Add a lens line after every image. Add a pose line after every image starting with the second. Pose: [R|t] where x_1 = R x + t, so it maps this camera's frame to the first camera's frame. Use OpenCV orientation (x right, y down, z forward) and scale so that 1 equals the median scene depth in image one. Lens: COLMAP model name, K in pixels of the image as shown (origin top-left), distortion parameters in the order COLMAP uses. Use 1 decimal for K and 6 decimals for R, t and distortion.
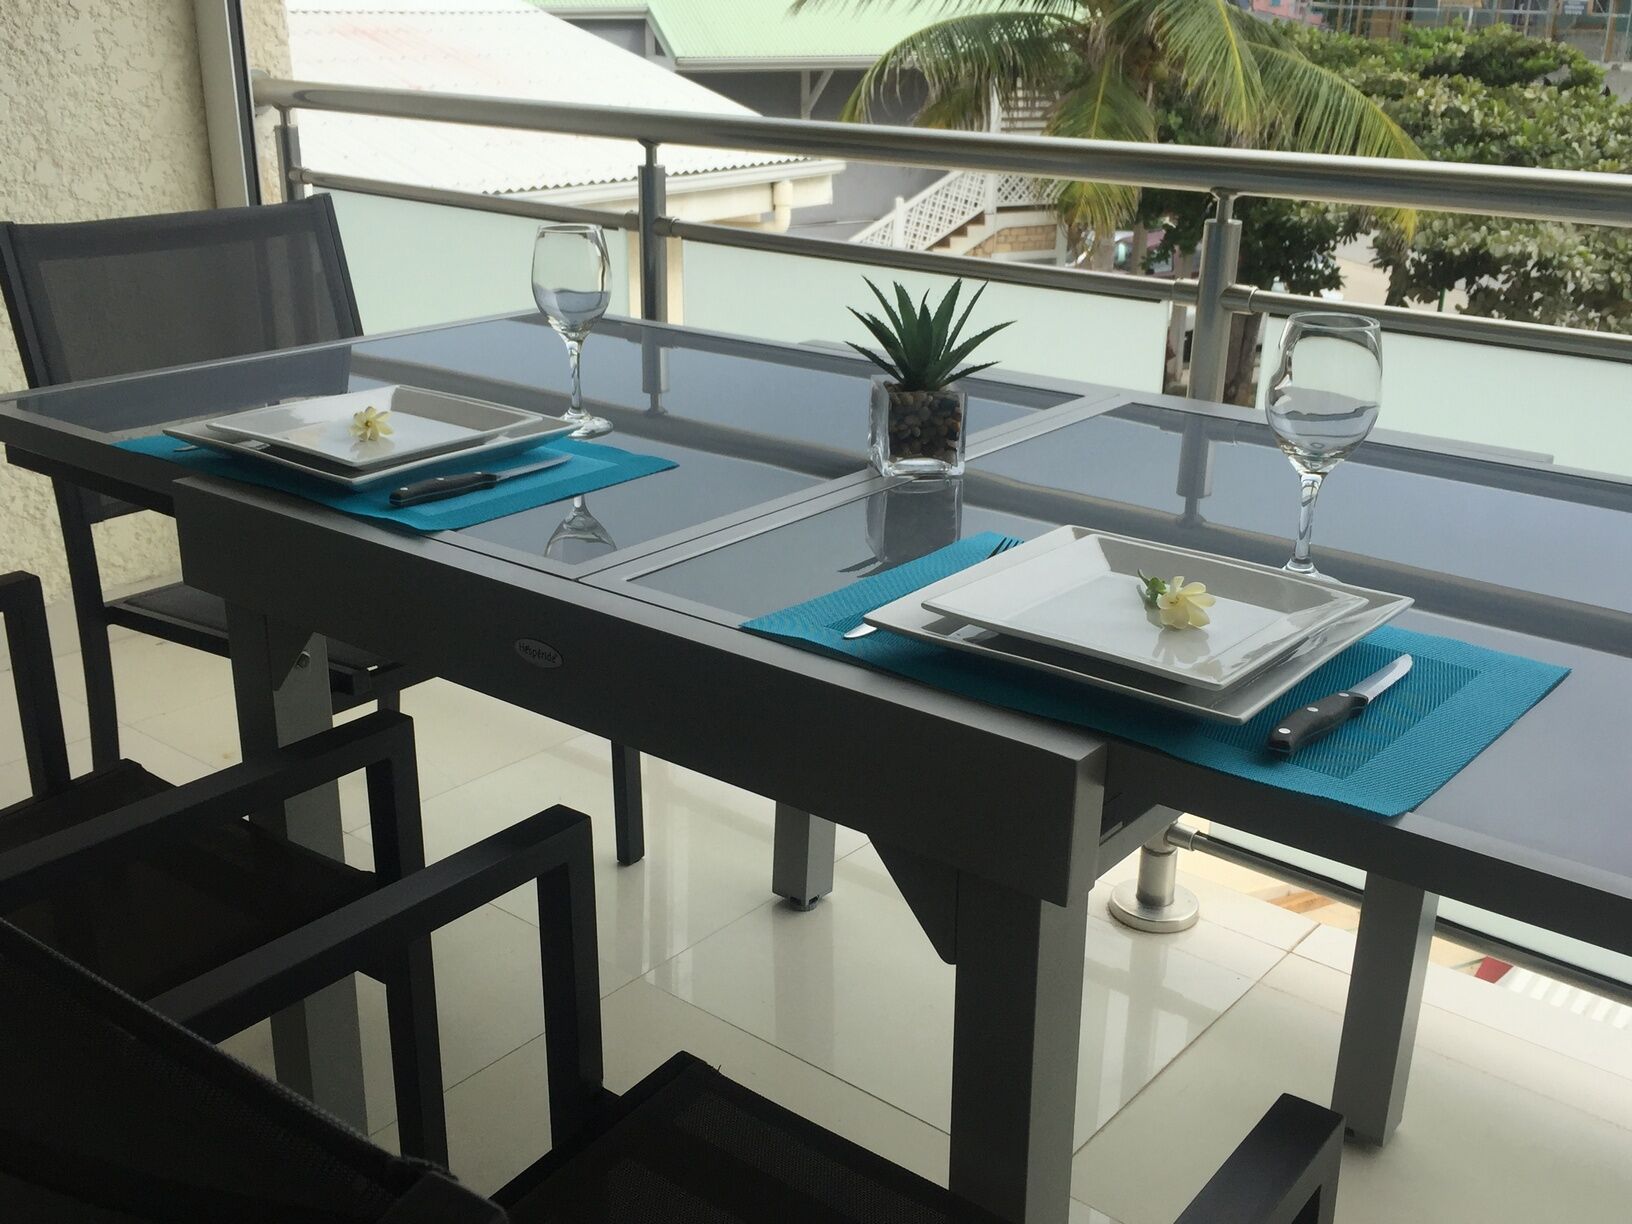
lens RADIAL K [[1664.0, 0, 816.0], [0, 1664.0, 612.0], [0, 0, 1]] dist [0.078976, -0.022539]
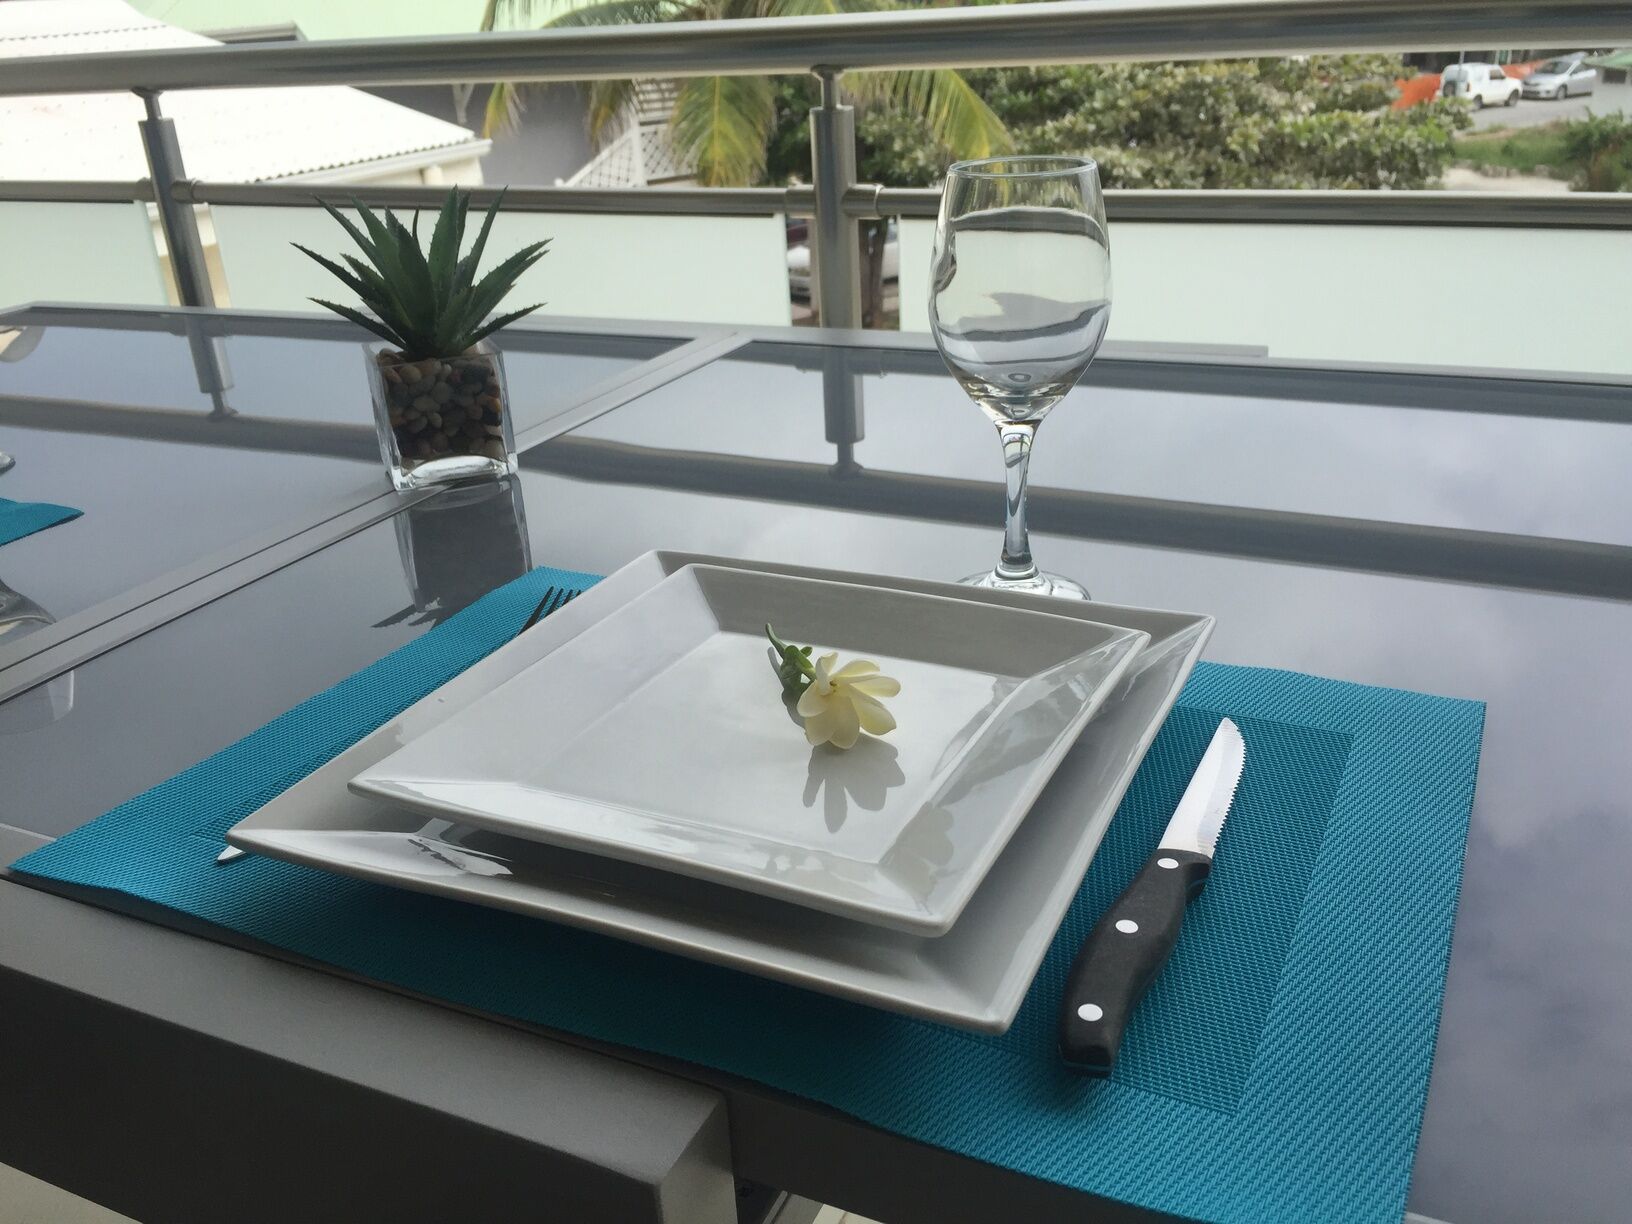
lens RADIAL K [[1385.8, 0, 813.0], [0, 1385.8, 592.5], [0, 0, 1]] dist [0.094864, -0.126951]
pose [[0.972890, -0.150254, 0.175809, 0.079010], [0.142062, 0.988136, 0.058362, -0.039640], [-0.182492, -0.031804, 0.982693, 0.325329]]
